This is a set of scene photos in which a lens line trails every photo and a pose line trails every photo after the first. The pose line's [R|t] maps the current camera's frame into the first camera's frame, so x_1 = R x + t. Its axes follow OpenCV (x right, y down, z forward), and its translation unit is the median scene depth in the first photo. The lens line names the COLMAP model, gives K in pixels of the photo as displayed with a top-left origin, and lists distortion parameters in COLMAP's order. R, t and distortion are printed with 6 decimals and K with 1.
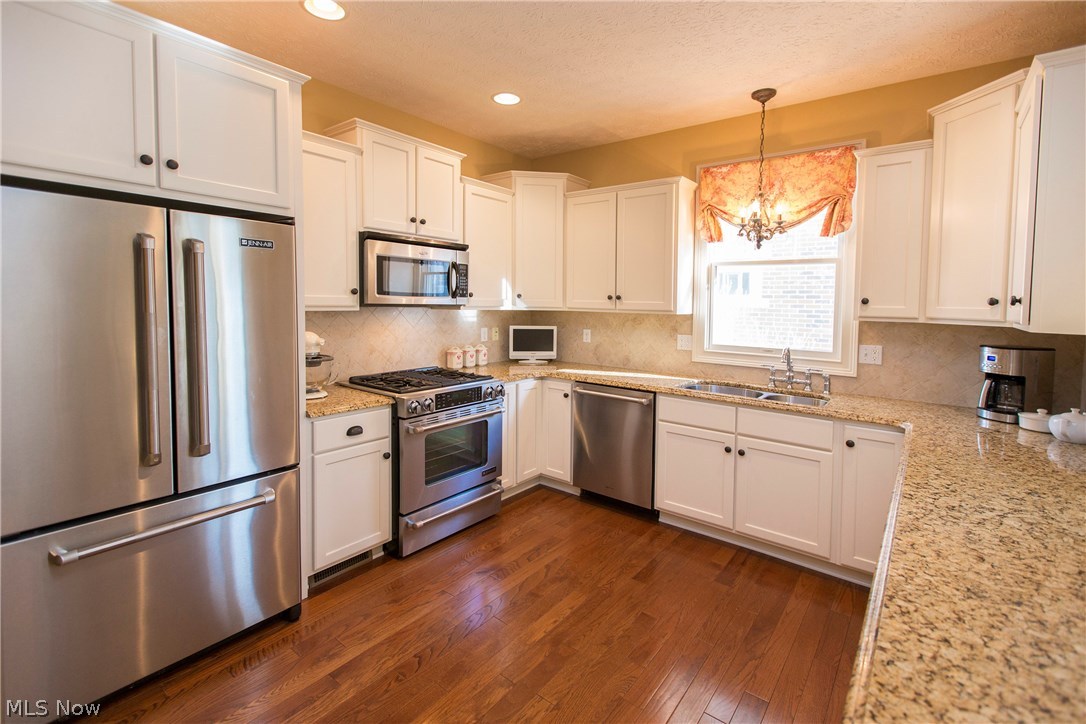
lens RADIAL K [[458.6, 0, 558.5], [0, 458.6, 330.6], [0, 0, 1]] dist [0.004485, -0.000655]
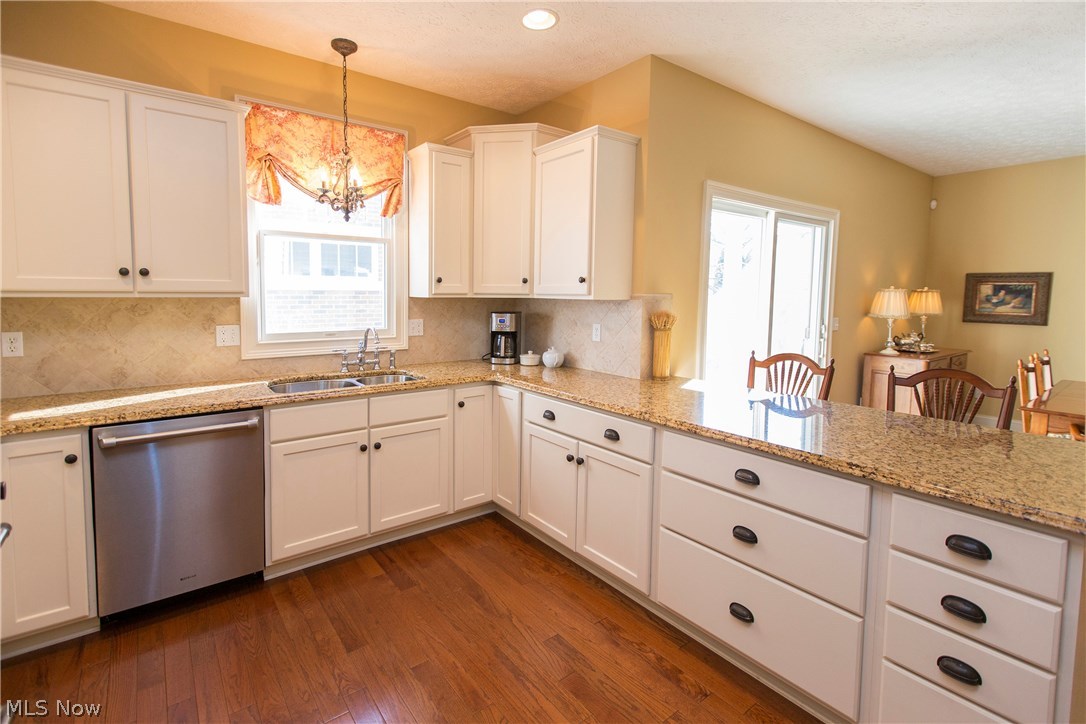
lens RADIAL K [[495.1, 0, 509.1], [0, 495.1, 324.9], [0, 0, 1]] dist [-0.006377, -0.004977]
pose [[0.308148, -0.083264, 0.947688, -0.389514], [0.054653, 0.996067, 0.069744, -0.025417], [-0.949767, 0.030302, 0.311487, 0.394352]]
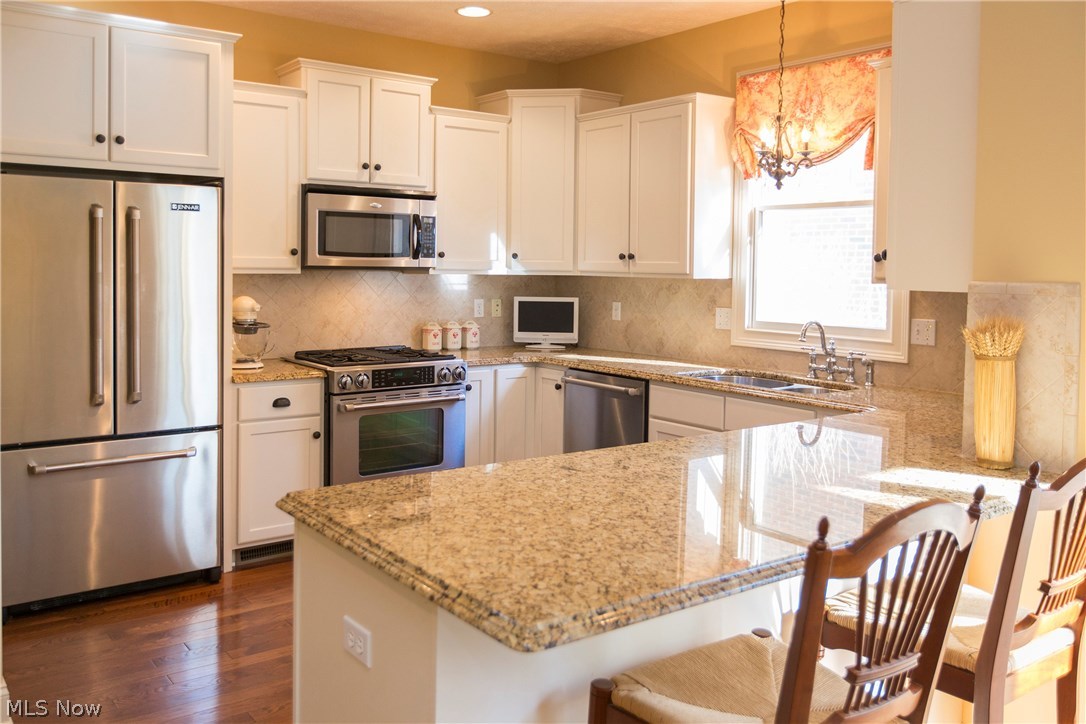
lens RADIAL K [[887.0, 0, 556.4], [0, 887.0, 309.0], [0, 0, 1]] dist [-0.040984, 0.020370]
pose [[0.961303, 0.007396, -0.275395, 0.476721], [-0.012380, 0.999789, -0.016362, 0.043156], [0.275216, 0.019139, 0.961192, -0.463331]]
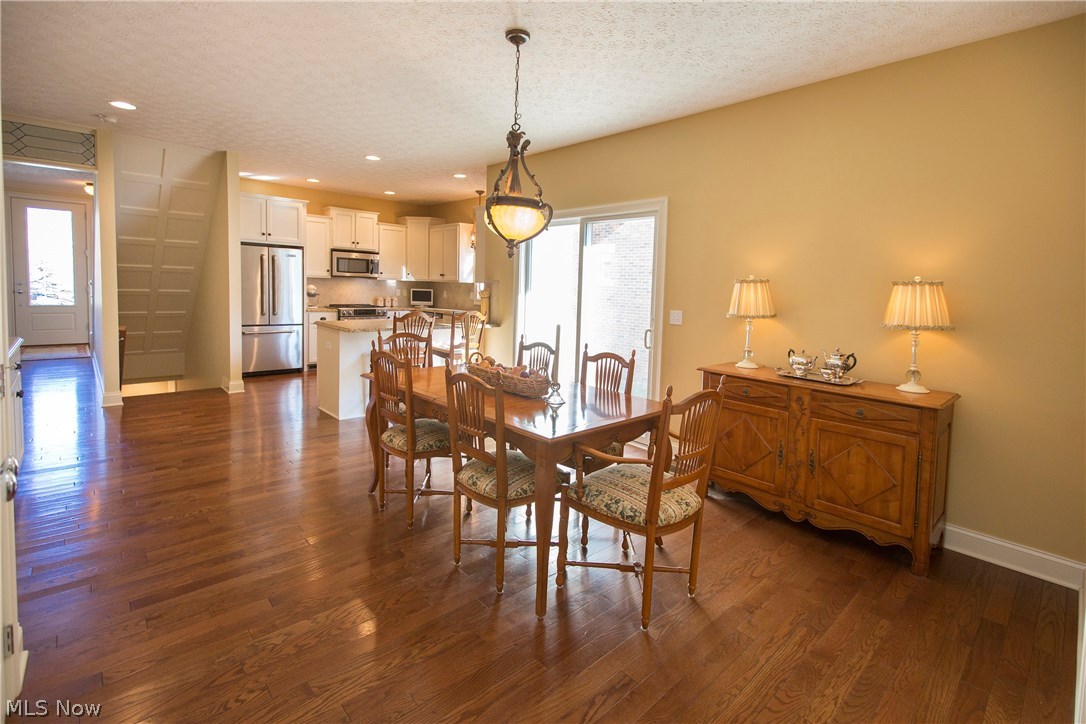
lens RADIAL K [[495.1, 0, 549.7], [0, 495.1, 330.6], [0, 0, 1]] dist [-0.006377, -0.004977]
pose [[0.982039, 0.031906, -0.185959, 1.288016], [-0.028004, 0.999330, 0.023569, 0.149786], [0.186586, -0.017938, 0.982275, -1.503751]]
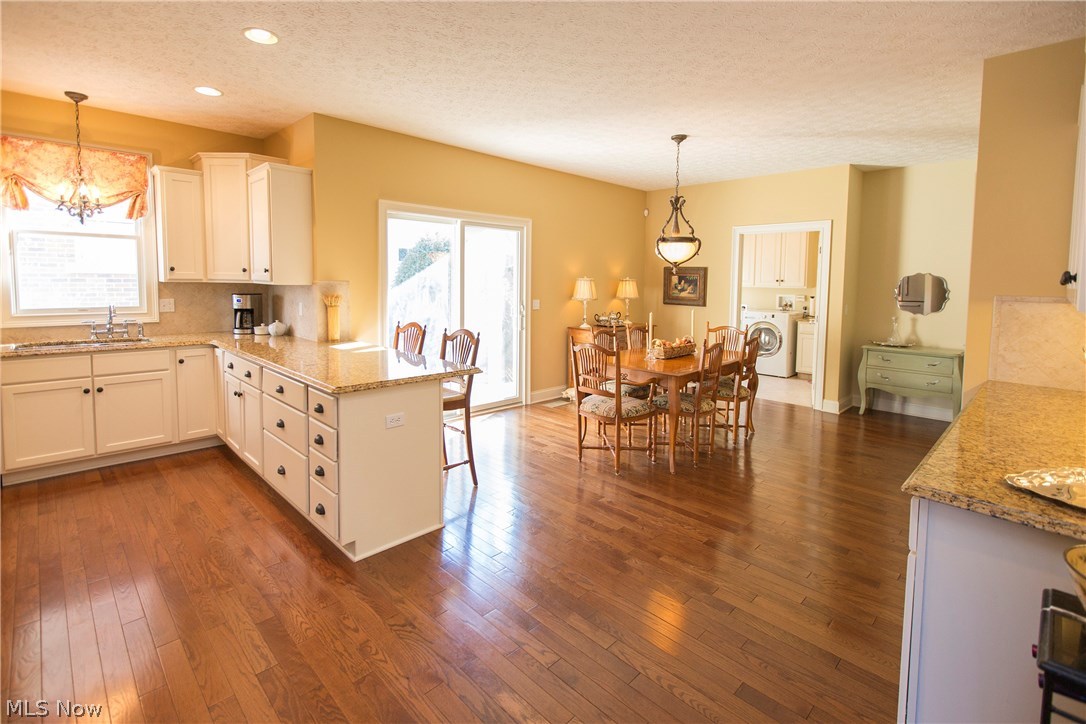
lens RADIAL K [[495.1, 0, 493.2], [0, 495.1, 314.0], [0, 0, 1]] dist [-0.006377, -0.004977]
pose [[0.174699, -0.090389, 0.980464, -0.642207], [0.043591, 0.995511, 0.084009, -0.005981], [-0.983657, 0.028063, 0.177854, -0.272007]]
